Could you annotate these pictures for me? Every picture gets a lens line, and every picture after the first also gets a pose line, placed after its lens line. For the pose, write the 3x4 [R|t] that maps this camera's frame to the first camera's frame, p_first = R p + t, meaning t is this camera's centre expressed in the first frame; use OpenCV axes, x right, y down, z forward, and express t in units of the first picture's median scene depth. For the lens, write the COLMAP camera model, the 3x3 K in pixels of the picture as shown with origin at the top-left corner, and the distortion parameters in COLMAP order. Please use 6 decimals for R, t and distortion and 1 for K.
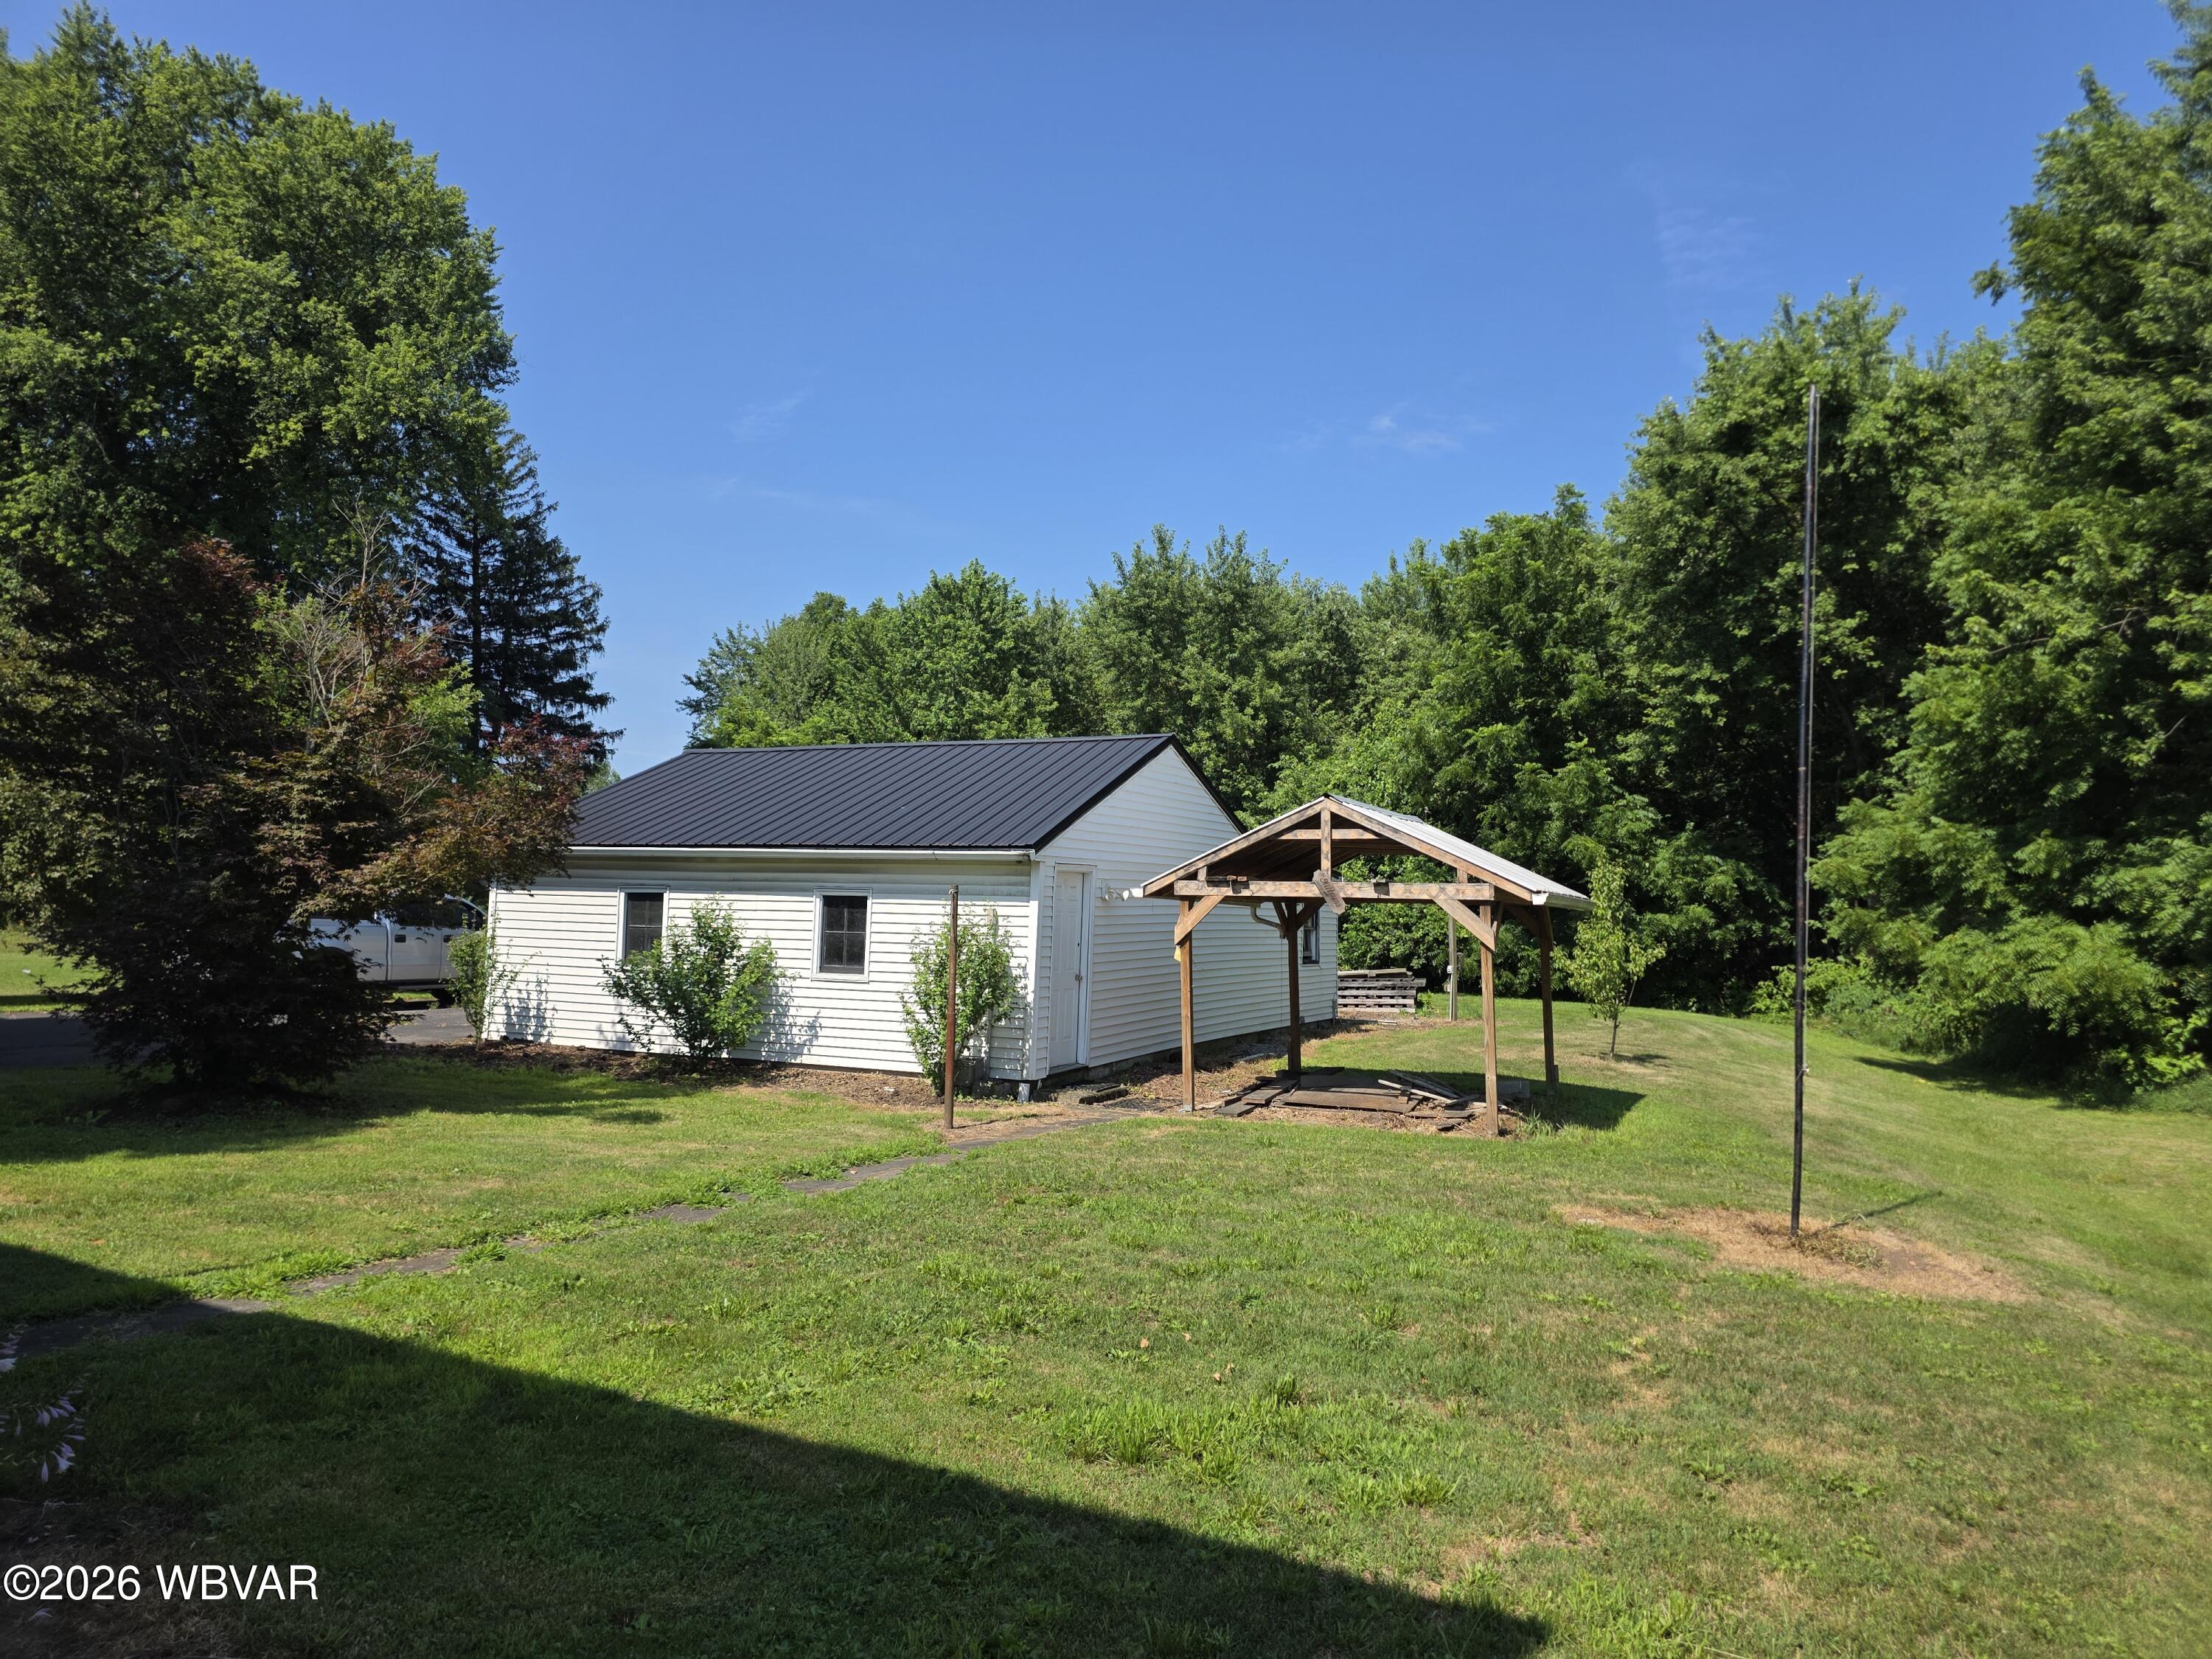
lens RADIAL K [[1477.4, 0, 1093.2], [0, 1477.4, 820.5], [0, 0, 1]] dist [0.057913, -0.054397]
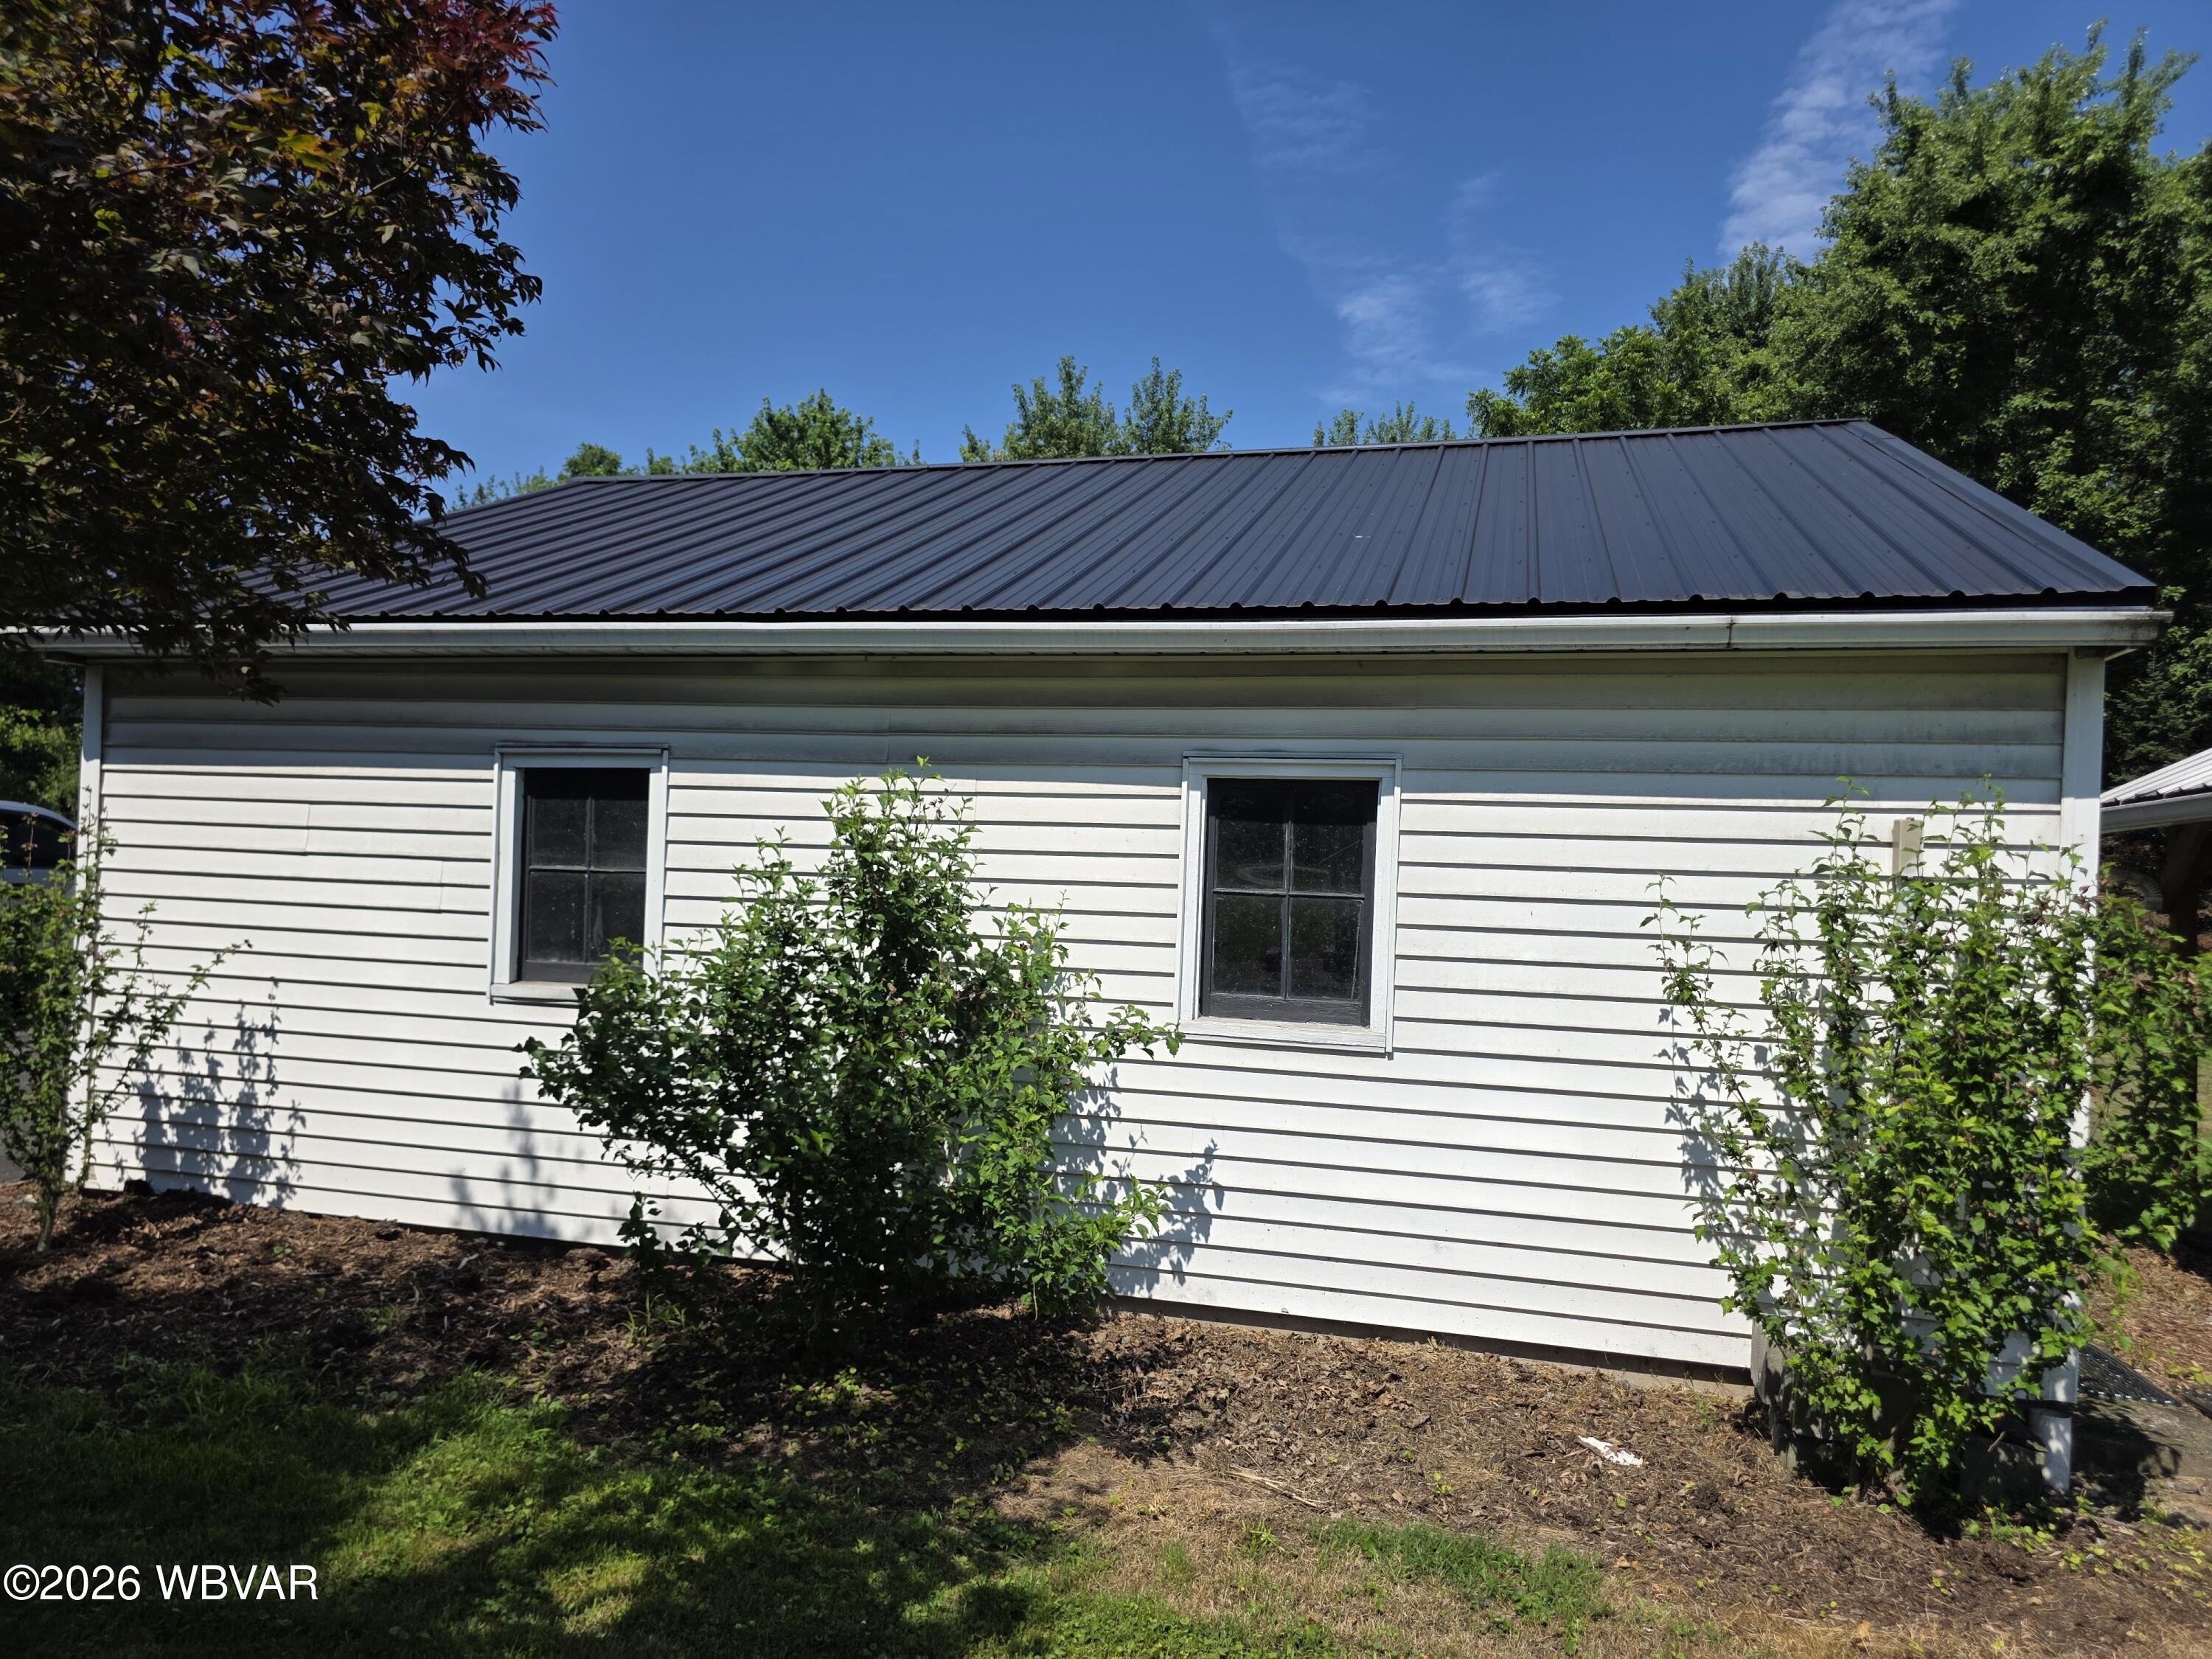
lens RADIAL K [[1533.4, 0, 1102.7], [0, 1533.4, 866.5], [0, 0, 1]] dist [0.022659, -0.002392]
pose [[0.984724, 0.006783, 0.173993, -0.116272], [-0.018217, 0.997771, 0.064203, 0.021627], [-0.173169, -0.066392, 0.982652, 0.299710]]
